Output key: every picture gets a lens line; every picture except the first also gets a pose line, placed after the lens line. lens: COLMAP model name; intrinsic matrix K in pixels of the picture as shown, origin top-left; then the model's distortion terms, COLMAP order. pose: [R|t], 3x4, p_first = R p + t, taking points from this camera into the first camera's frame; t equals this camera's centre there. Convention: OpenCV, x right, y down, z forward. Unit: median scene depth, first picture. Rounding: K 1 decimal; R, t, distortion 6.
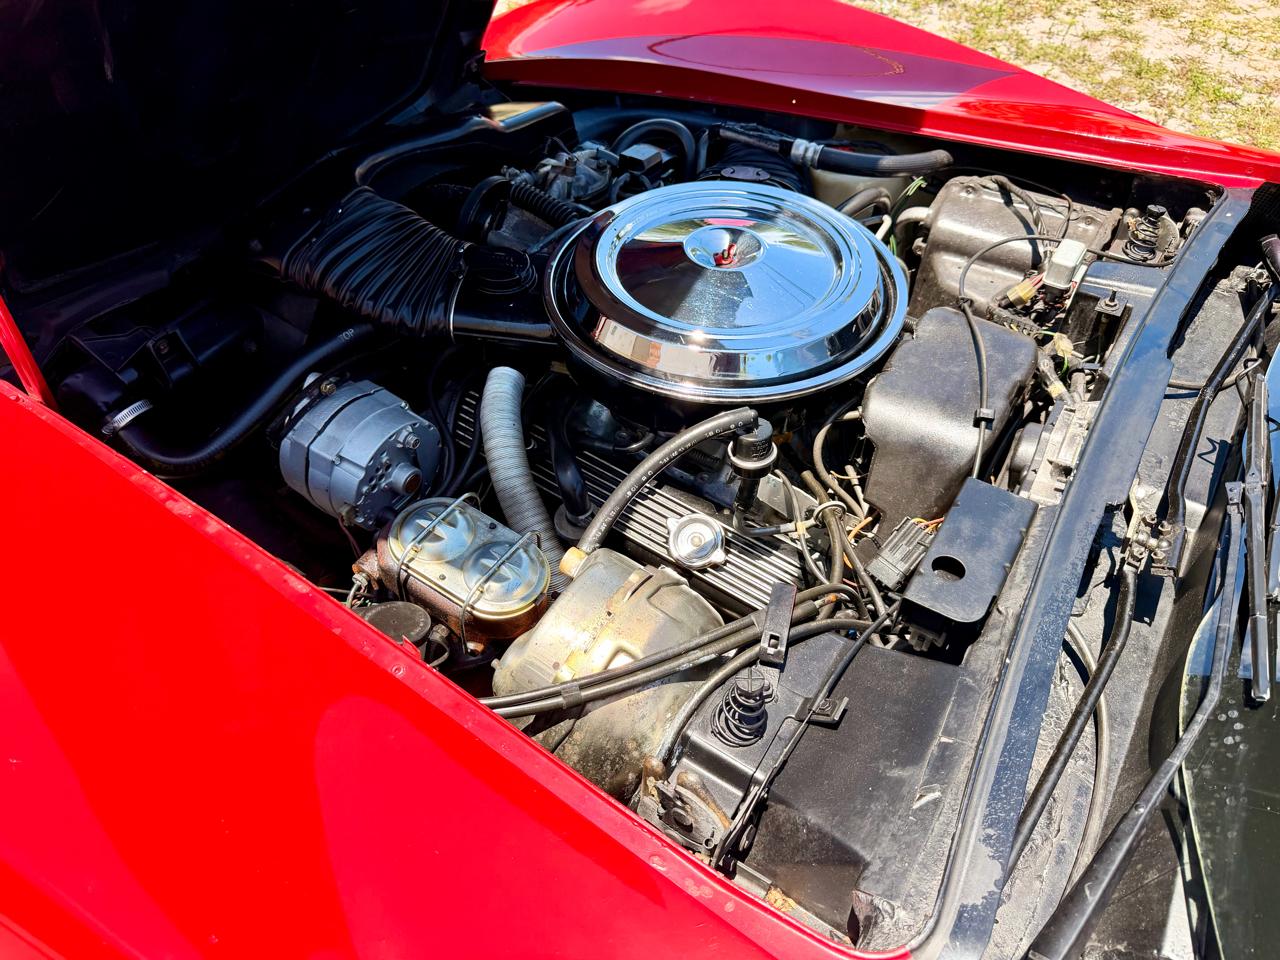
lens RADIAL K [[906.4, 0, 636.0], [0, 906.4, 483.2], [0, 0, 1]] dist [0.018129, -0.023582]
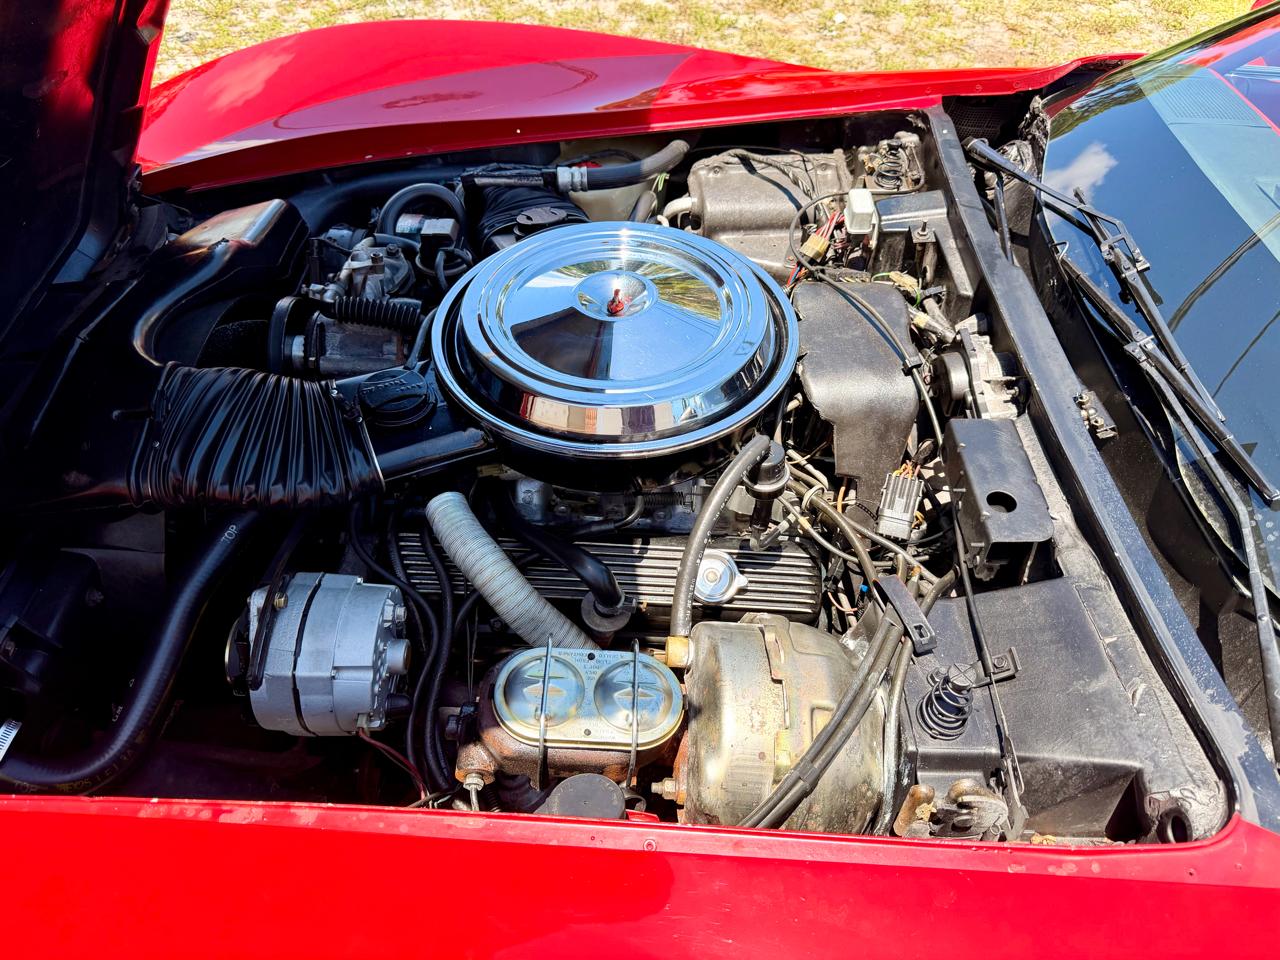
lens RADIAL K [[906.4, 0, 639.4], [0, 906.4, 478.5], [0, 0, 1]] dist [0.018129, -0.023582]
pose [[0.846316, -0.392097, 0.360569, -0.276963], [0.390605, 0.917040, 0.080408, -0.128199], [-0.362184, 0.072789, 0.929260, 0.076674]]
